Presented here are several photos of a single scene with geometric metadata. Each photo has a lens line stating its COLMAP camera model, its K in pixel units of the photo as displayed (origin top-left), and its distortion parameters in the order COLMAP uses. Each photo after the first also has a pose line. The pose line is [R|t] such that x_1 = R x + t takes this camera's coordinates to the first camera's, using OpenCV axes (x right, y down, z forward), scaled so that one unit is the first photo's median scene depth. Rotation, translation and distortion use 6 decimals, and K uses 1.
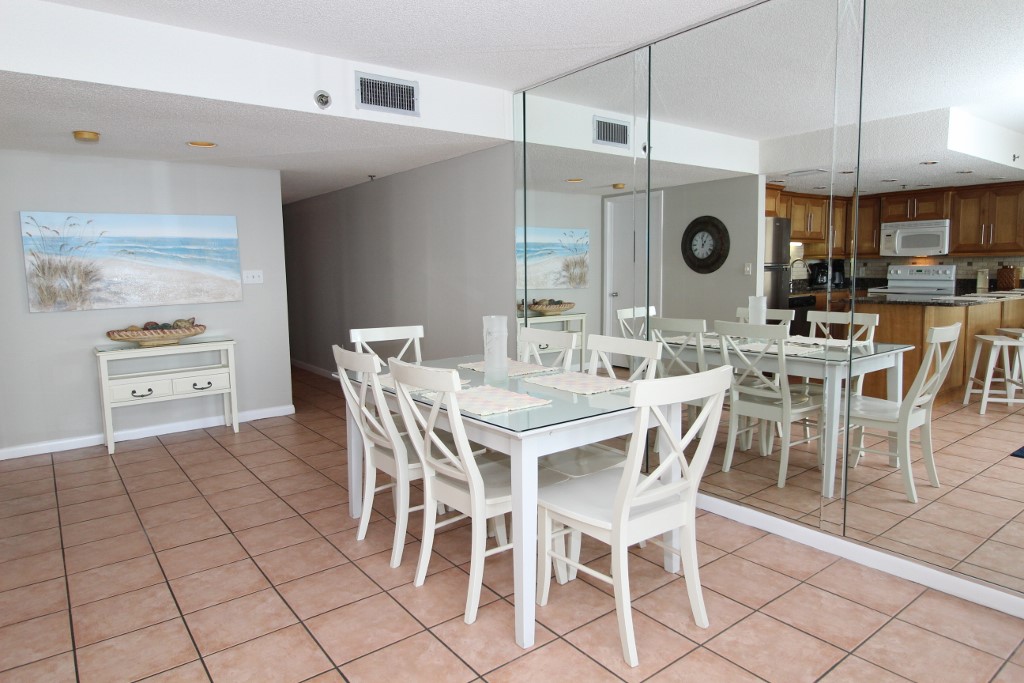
lens RADIAL K [[628.7, 0, 514.2], [0, 628.7, 338.5], [0, 0, 1]] dist [-0.009970, -0.004632]
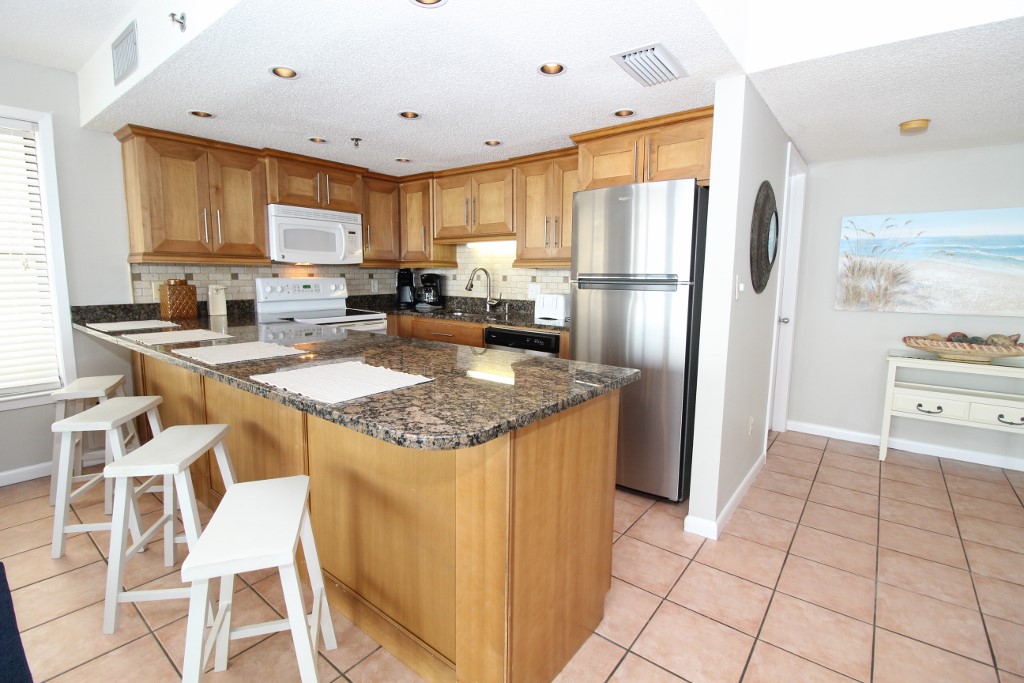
lens RADIAL K [[481.8, 0, 516.1], [0, 481.8, 334.3], [0, 0, 1]] dist [-0.010963, -0.007795]
pose [[0.257255, 0.140754, -0.956038, -0.101574], [-0.121709, 0.986176, 0.112441, -0.023521], [0.958649, 0.087433, 0.270829, 0.222757]]
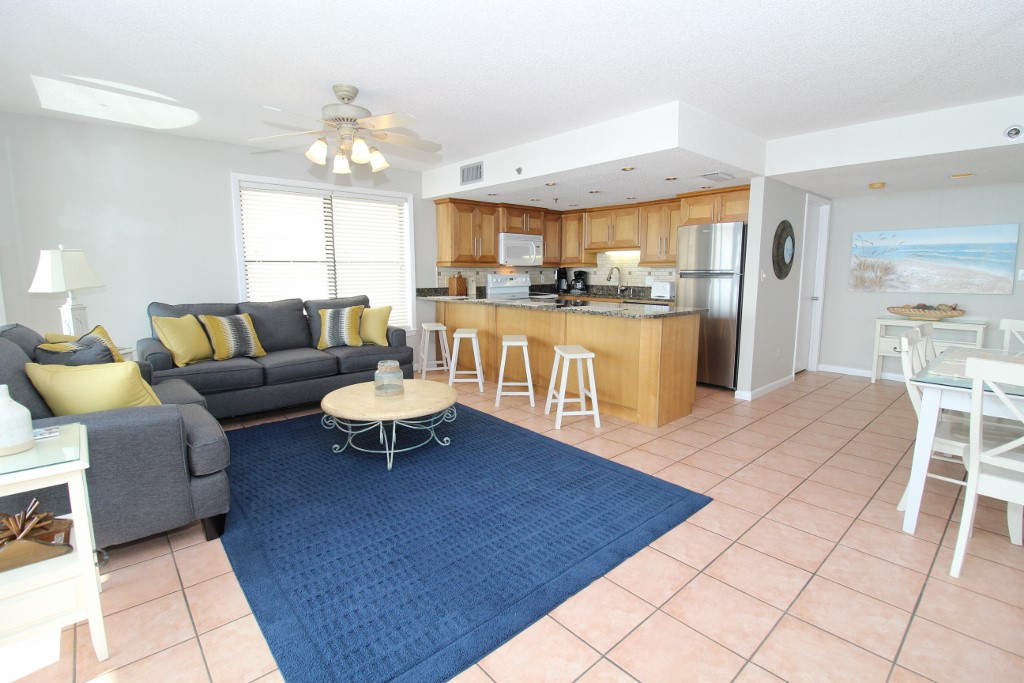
lens RADIAL K [[481.8, 0, 508.6], [0, 481.8, 336.1], [0, 0, 1]] dist [-0.010963, -0.007795]
pose [[0.071250, 0.152107, -0.985793, 0.441060], [-0.111810, 0.983293, 0.143640, -0.004287], [0.991172, 0.099987, 0.087066, -0.028761]]
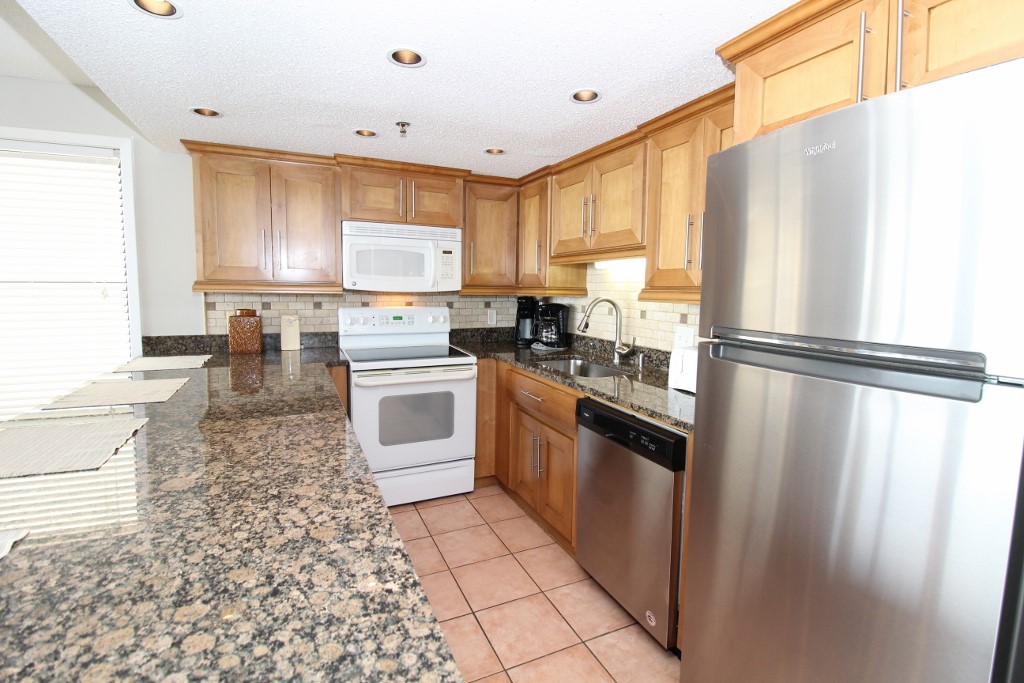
lens RADIAL K [[481.8, 0, 508.2], [0, 481.8, 330.6], [0, 0, 1]] dist [-0.010963, -0.007795]
pose [[-0.217422, 0.101178, -0.970820, -0.367300], [-0.119973, 0.984301, 0.129451, -0.059413], [0.968676, 0.144618, -0.201870, 0.396111]]
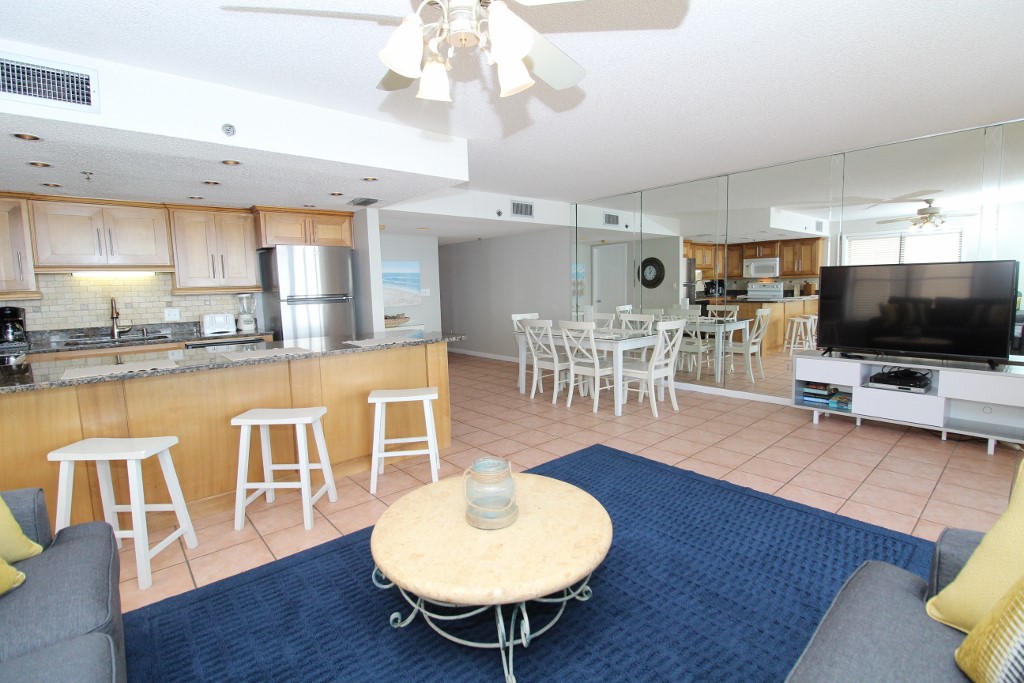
lens RADIAL K [[481.8, 0, 515.8], [0, 481.8, 339.5], [0, 0, 1]] dist [-0.010963, -0.007795]
pose [[0.997368, -0.018918, 0.070001, -0.277439], [0.019028, 0.999819, -0.000895, 0.057677], [-0.069971, 0.002225, 0.997547, -0.546091]]
